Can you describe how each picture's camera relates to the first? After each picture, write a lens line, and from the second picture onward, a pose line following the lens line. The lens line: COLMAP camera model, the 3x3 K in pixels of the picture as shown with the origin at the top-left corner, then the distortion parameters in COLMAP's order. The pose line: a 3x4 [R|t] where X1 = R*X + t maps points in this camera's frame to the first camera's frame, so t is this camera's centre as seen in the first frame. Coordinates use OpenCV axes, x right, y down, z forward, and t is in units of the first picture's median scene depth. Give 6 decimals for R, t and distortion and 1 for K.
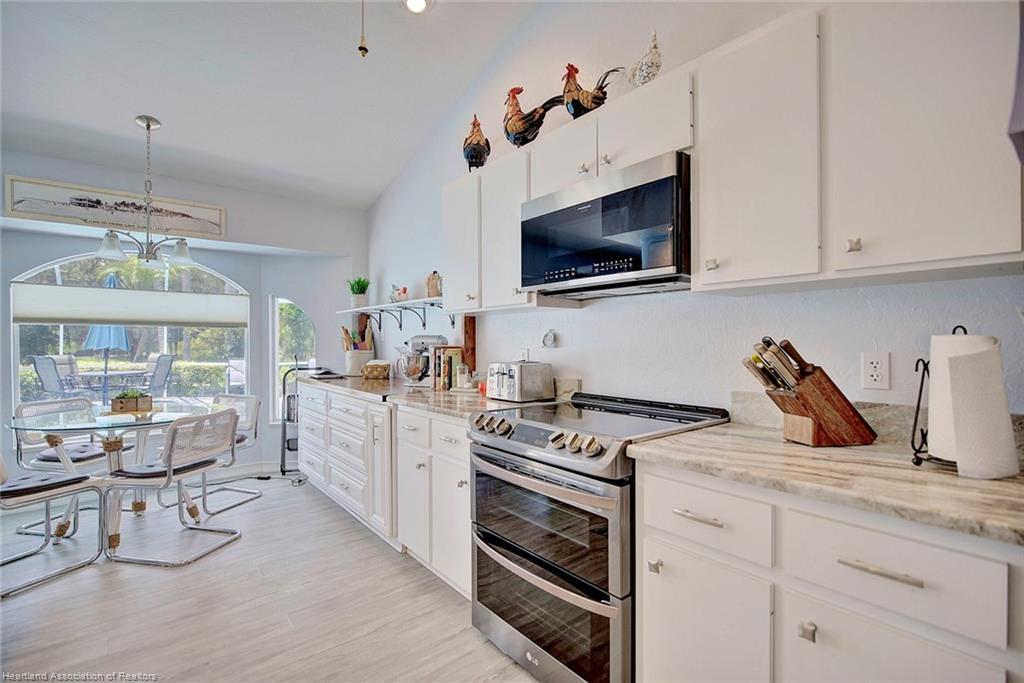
lens RADIAL K [[469.4, 0, 512.1], [0, 469.4, 344.1], [0, 0, 1]] dist [0.000505, -0.000094]
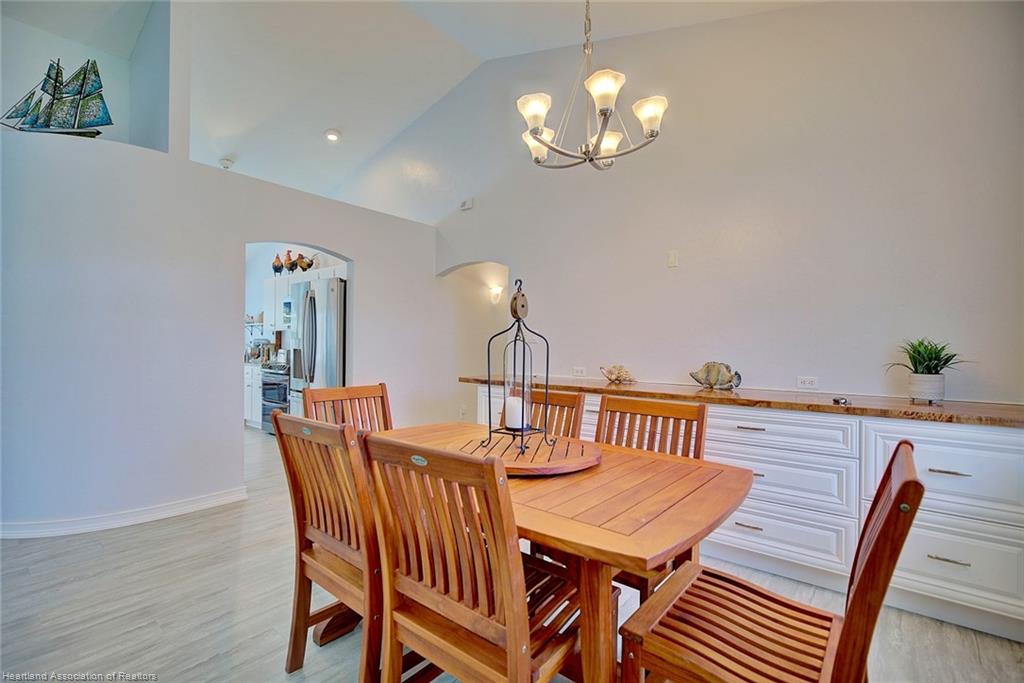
lens RADIAL K [[469.4, 0, 511.9], [0, 469.4, 339.9], [0, 0, 1]] dist [0.000505, -0.000094]
pose [[0.981899, 0.000377, 0.189407, 0.657706], [-0.001772, 0.999973, 0.007195, -0.035912], [-0.189399, -0.007400, 0.981872, -1.674251]]
